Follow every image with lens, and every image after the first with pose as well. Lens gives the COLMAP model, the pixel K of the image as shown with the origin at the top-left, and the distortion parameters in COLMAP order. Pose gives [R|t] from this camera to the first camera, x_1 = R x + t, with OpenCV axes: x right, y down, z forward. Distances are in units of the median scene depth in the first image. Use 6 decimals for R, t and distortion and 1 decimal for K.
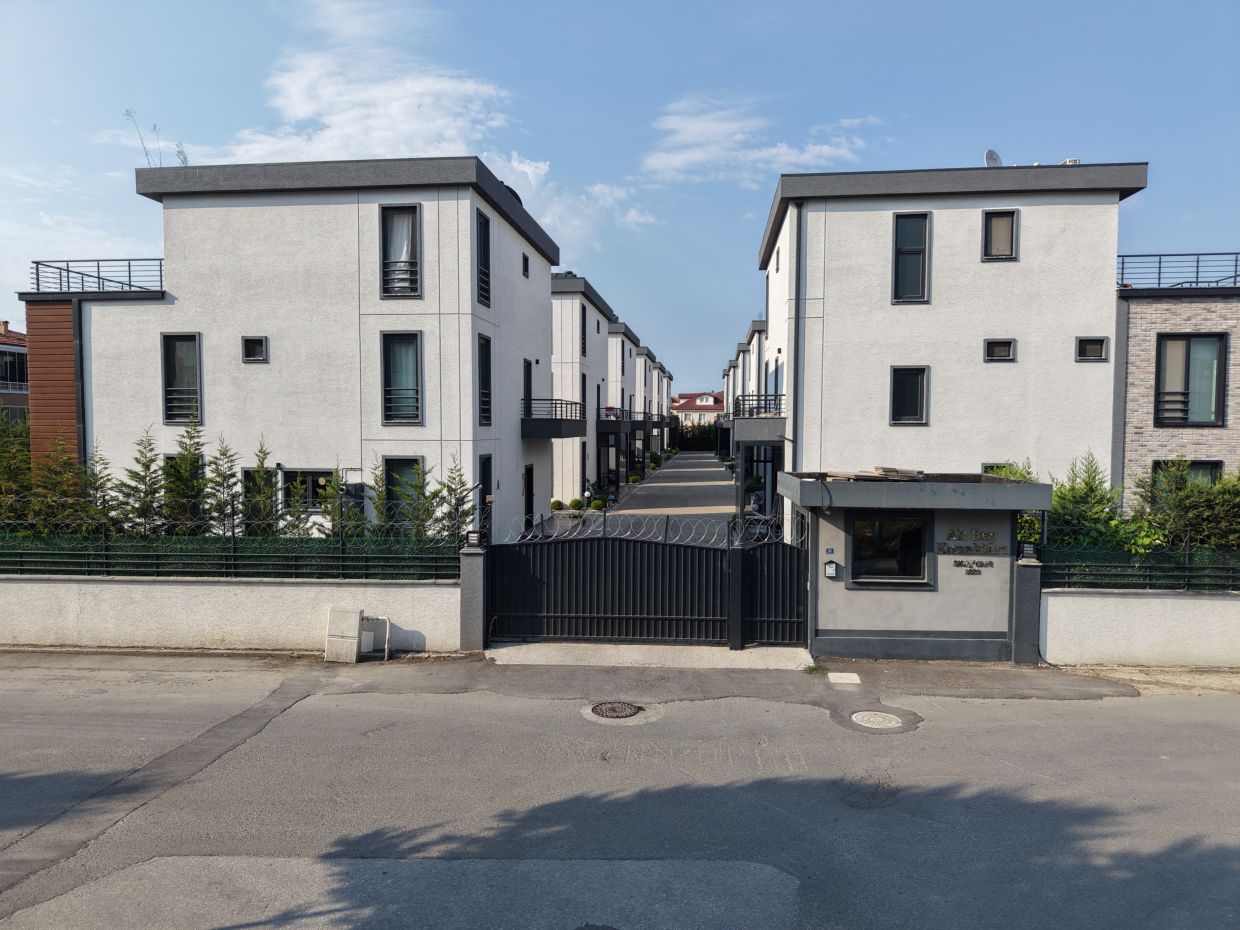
lens RADIAL K [[831.5, 0, 618.0], [0, 831.5, 468.9], [0, 0, 1]] dist [0.019894, -0.018239]
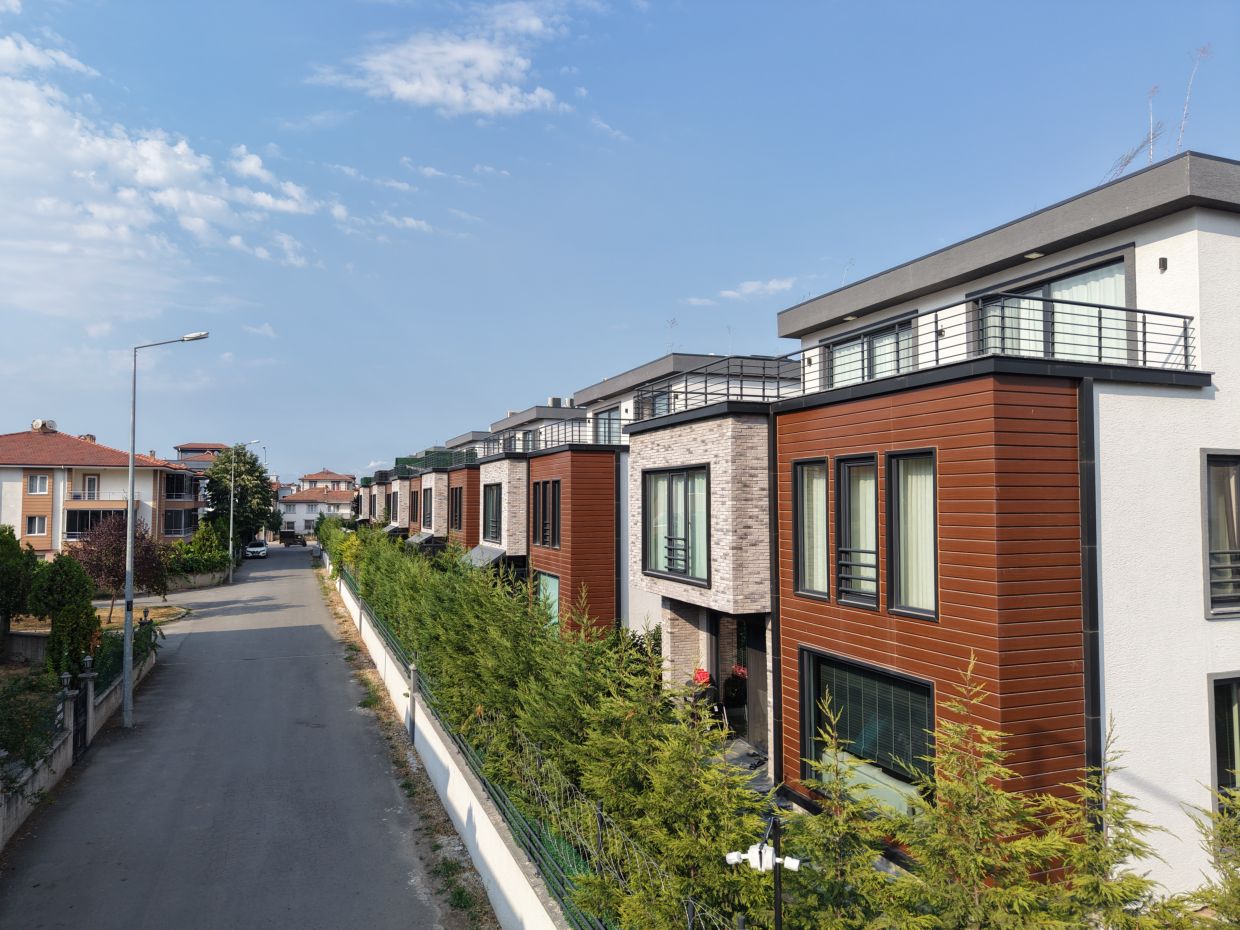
lens RADIAL K [[831.5, 0, 623.2], [0, 831.5, 472.4], [0, 0, 1]] dist [0.019894, -0.018239]
pose [[0.879732, 0.013727, 0.475271, -1.175902], [0.027813, 0.996386, -0.080261, -0.118624], [-0.474655, 0.083827, 0.876171, 0.726396]]
